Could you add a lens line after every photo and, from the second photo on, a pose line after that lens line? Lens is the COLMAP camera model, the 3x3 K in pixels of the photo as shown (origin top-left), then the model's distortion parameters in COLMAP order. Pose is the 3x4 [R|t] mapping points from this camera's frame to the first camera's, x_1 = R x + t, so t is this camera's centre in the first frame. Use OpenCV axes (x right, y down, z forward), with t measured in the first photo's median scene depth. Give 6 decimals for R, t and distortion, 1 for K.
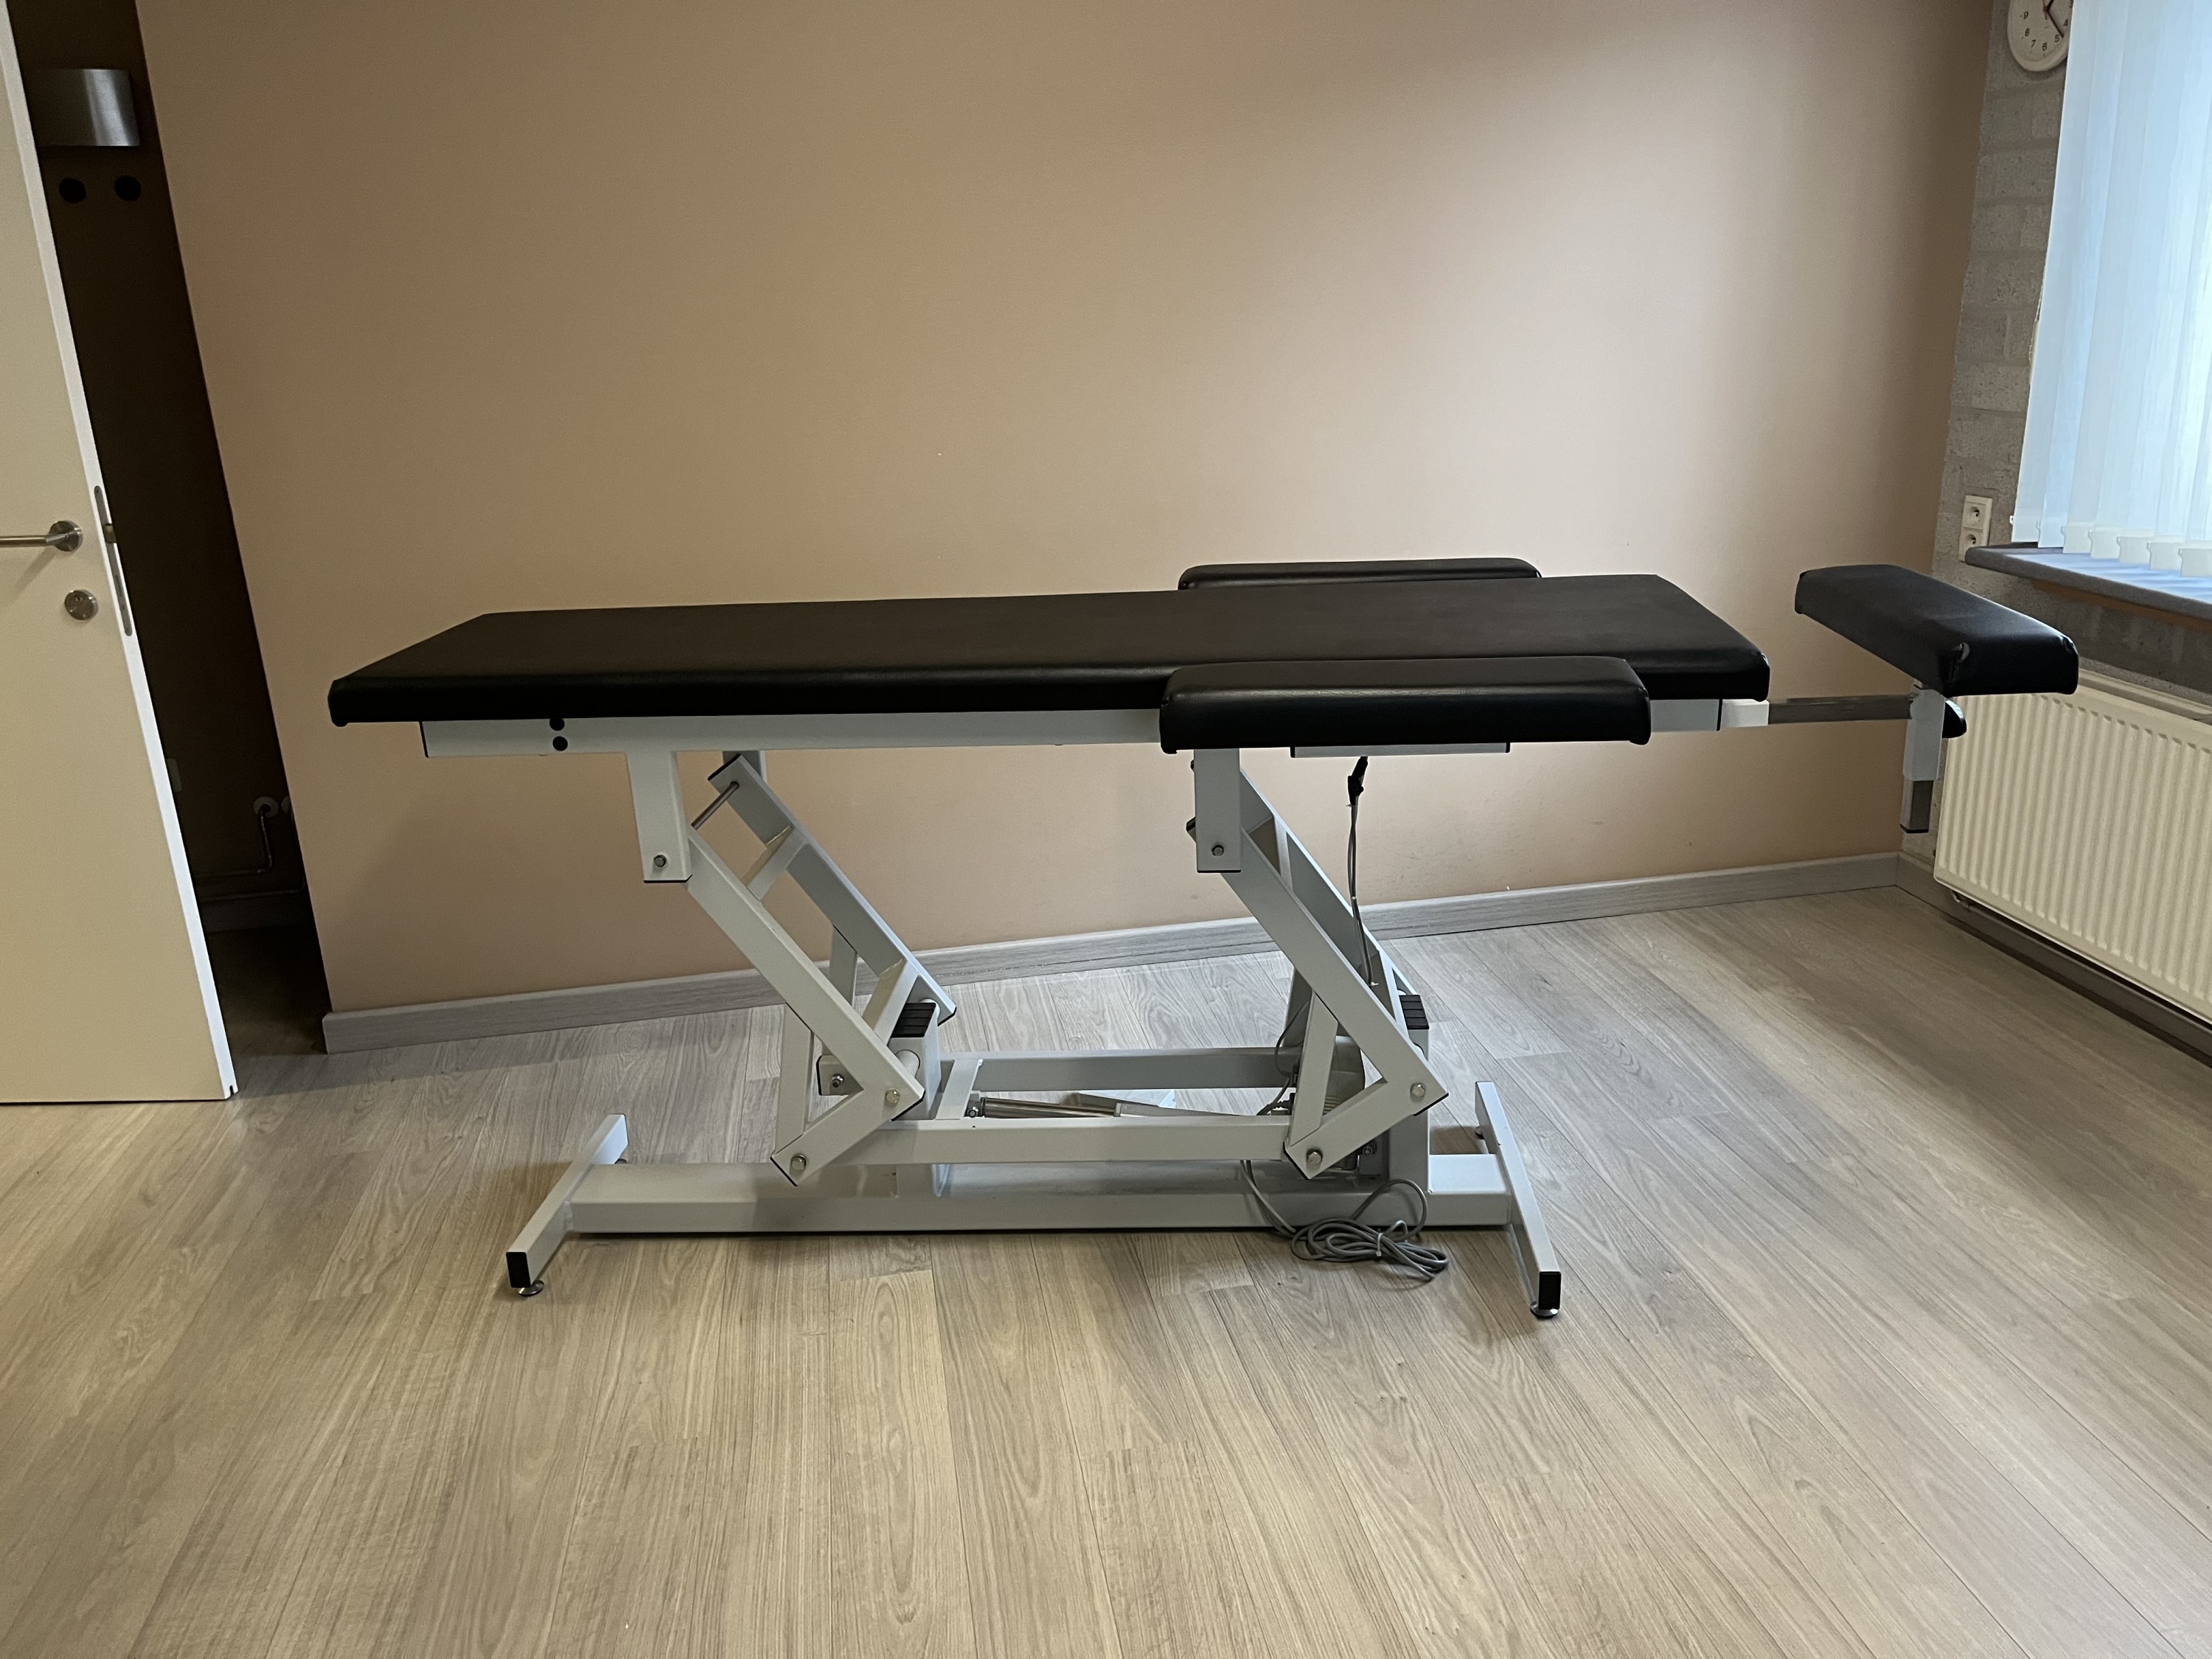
lens RADIAL K [[1686.5, 0, 1154.2], [0, 1686.5, 823.8], [0, 0, 1]] dist [0.082901, -0.134281]
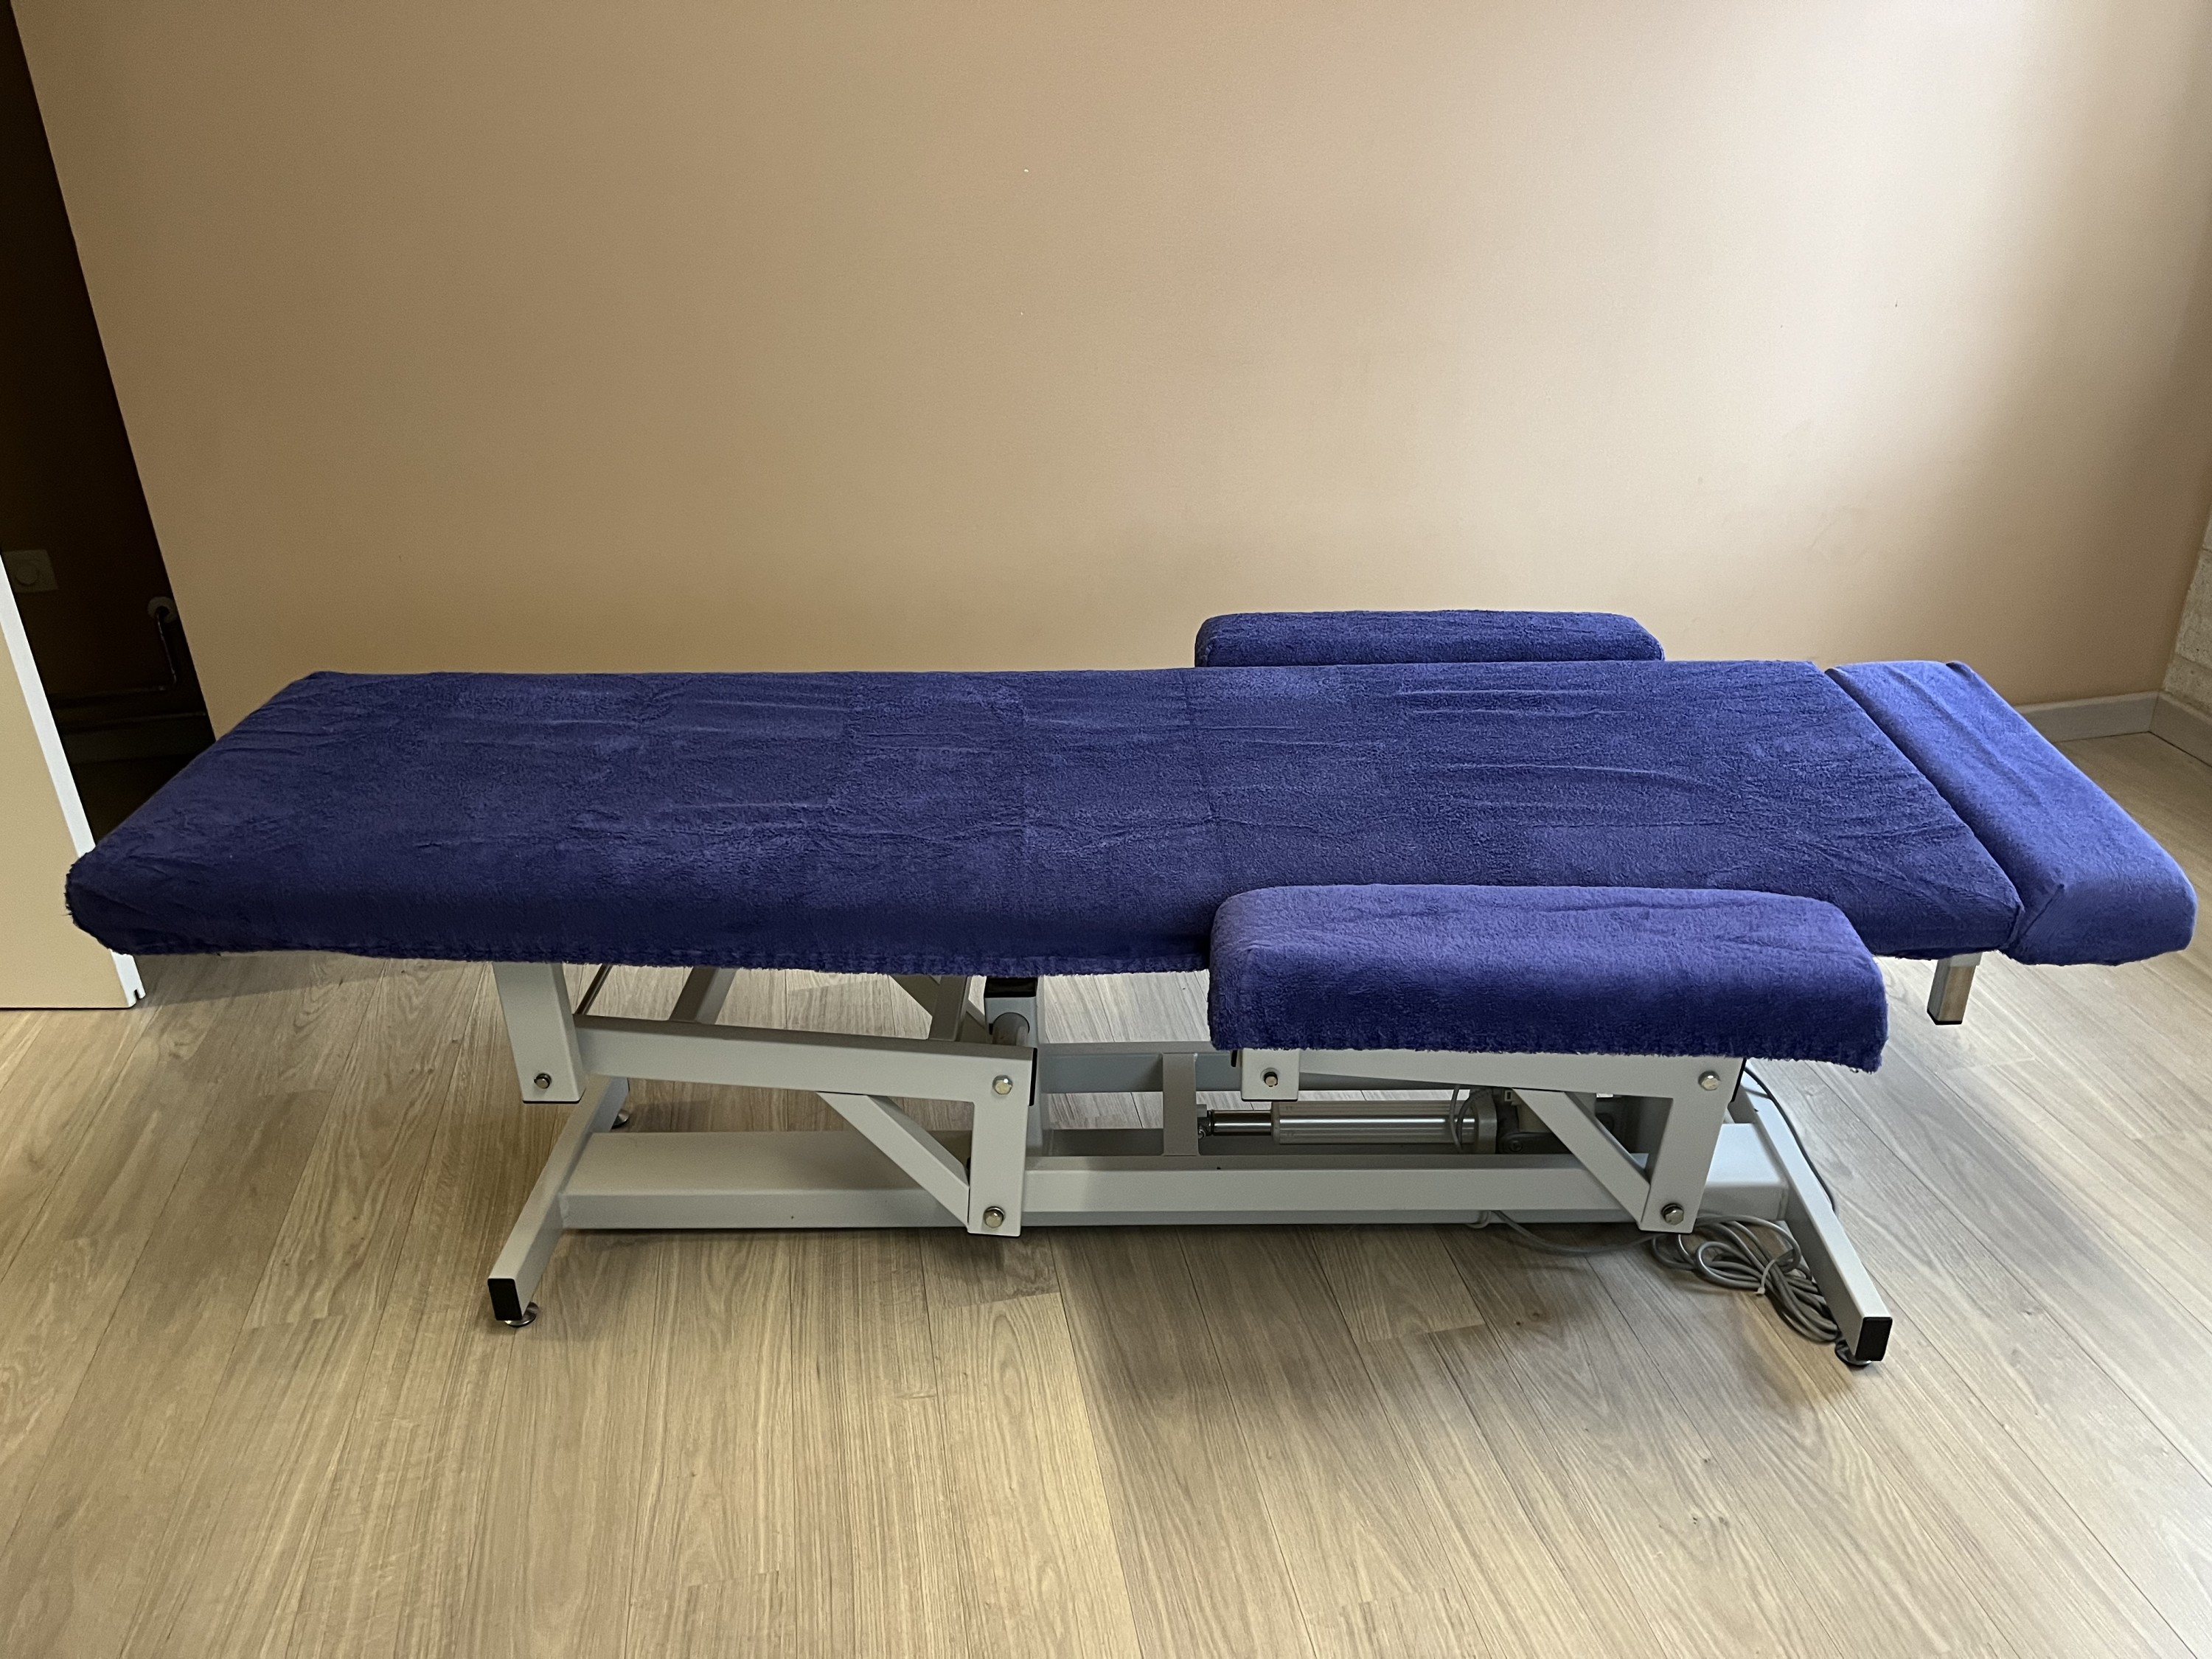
lens RADIAL K [[1686.5, 0, 1154.2], [0, 1686.5, 823.8], [0, 0, 1]] dist [0.082901, -0.134281]
pose [[0.999679, 0.010157, 0.023202, -0.118087], [-0.013710, 0.987264, 0.158496, -0.075675], [-0.021297, -0.158764, 0.987087, 0.298296]]
